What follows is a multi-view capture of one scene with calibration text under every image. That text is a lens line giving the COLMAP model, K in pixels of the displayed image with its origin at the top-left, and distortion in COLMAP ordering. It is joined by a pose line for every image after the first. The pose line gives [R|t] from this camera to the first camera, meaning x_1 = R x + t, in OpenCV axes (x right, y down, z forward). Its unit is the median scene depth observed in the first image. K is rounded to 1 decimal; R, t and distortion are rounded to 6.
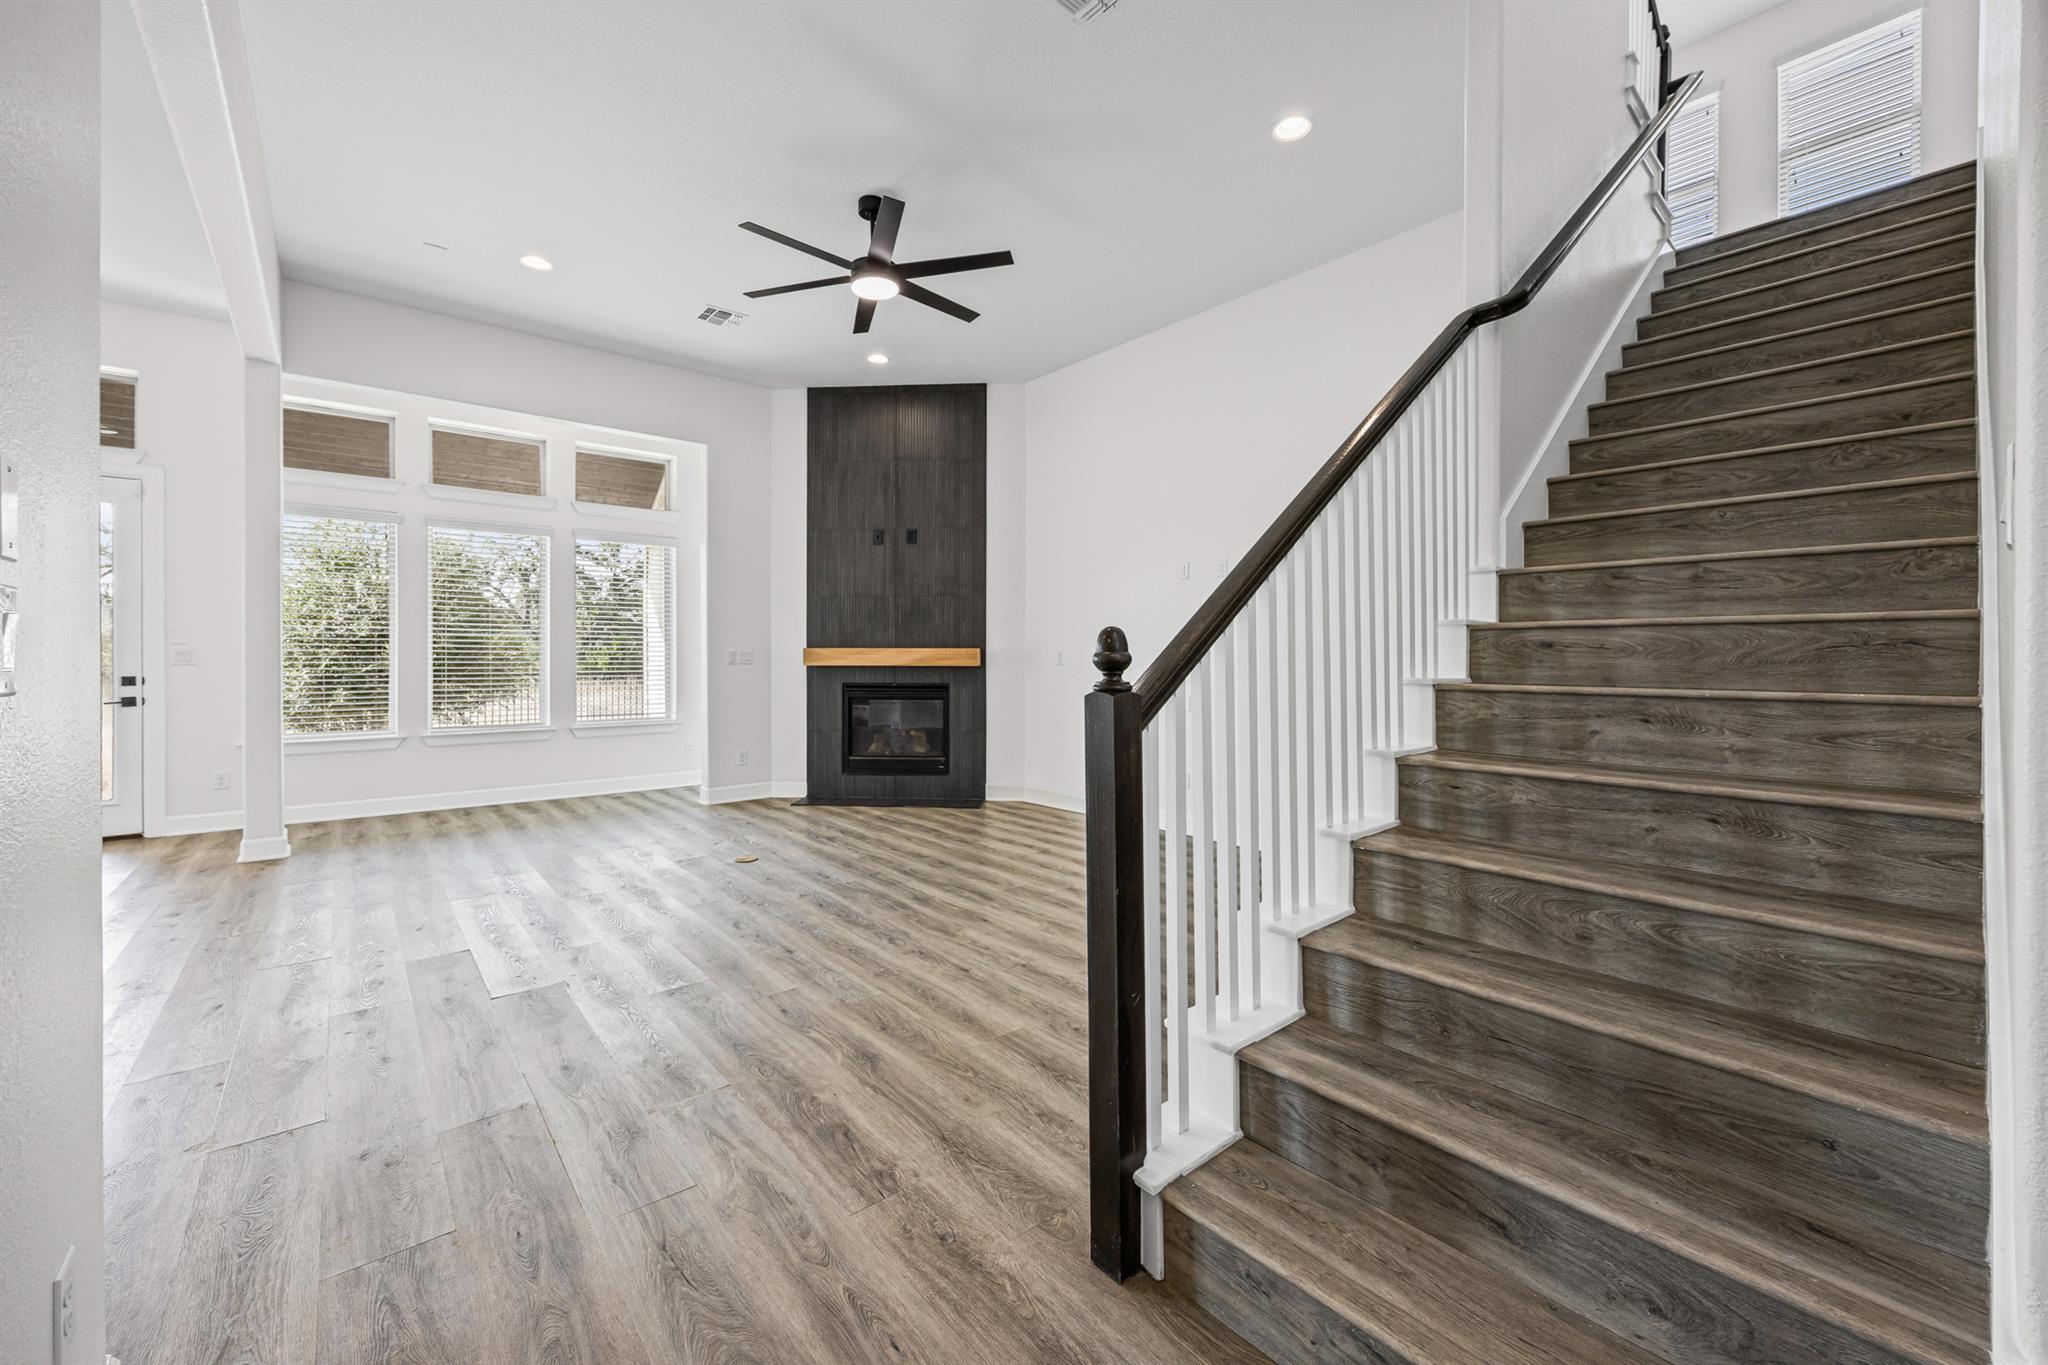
lens RADIAL K [[794.7, 0, 1040.0], [0, 794.7, 665.0], [0, 0, 1]] dist [0.006082, 0.000024]
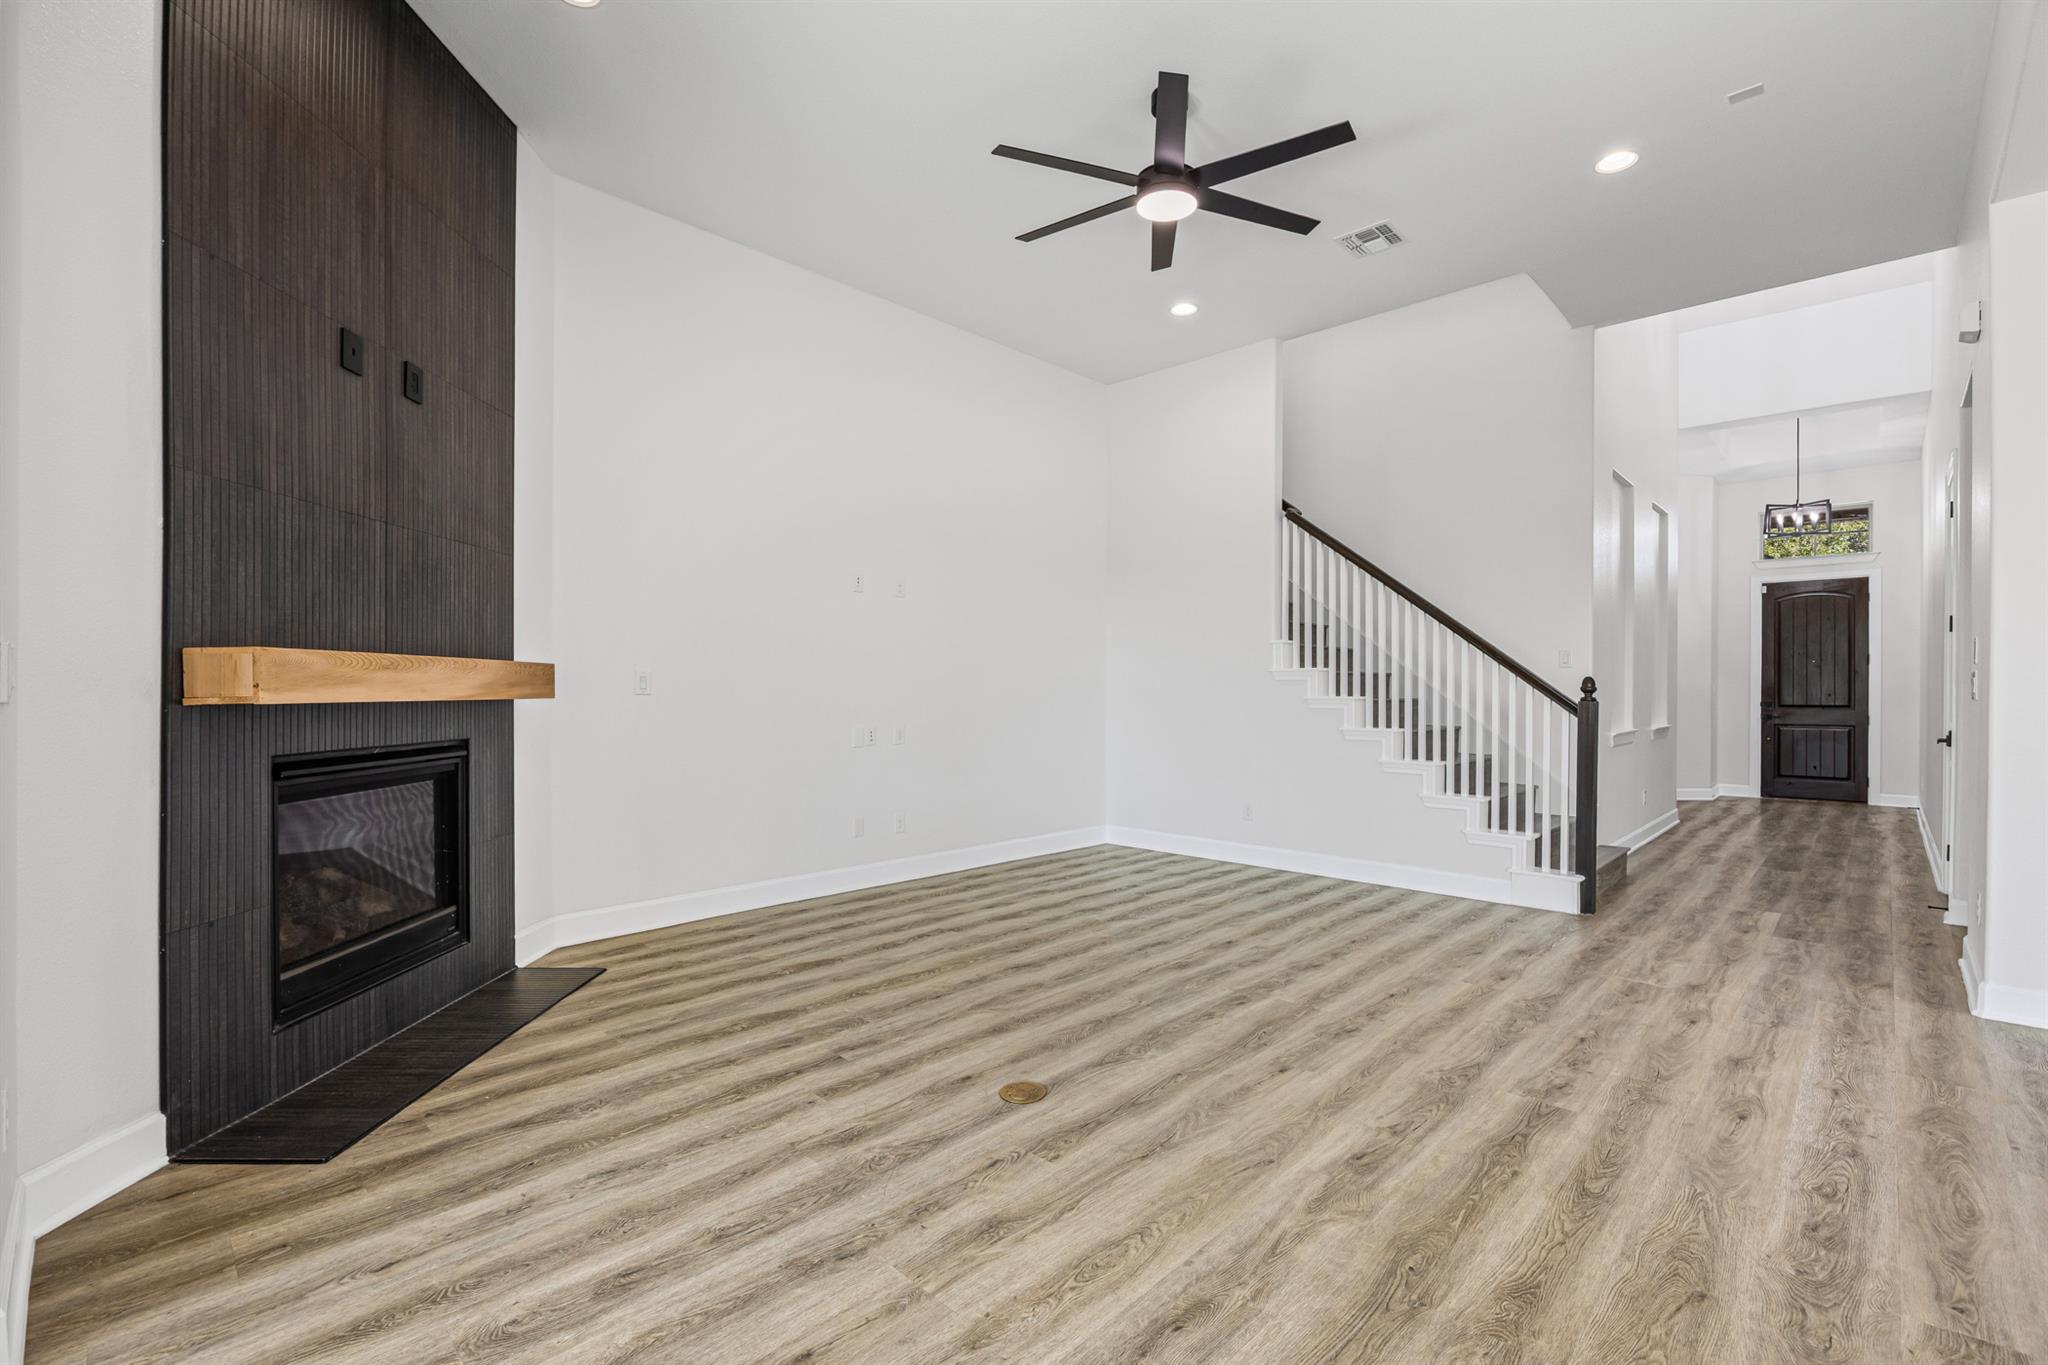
lens RADIAL K [[890.3, 0, 1021.8], [0, 890.3, 689.1], [0, 0, 1]] dist [-0.000719, -0.000140]
pose [[-0.076477, -0.003209, 0.997066, -1.346662], [0.003998, 0.999986, 0.003525, -0.011950], [-0.997063, 0.004256, -0.076464, 1.527214]]
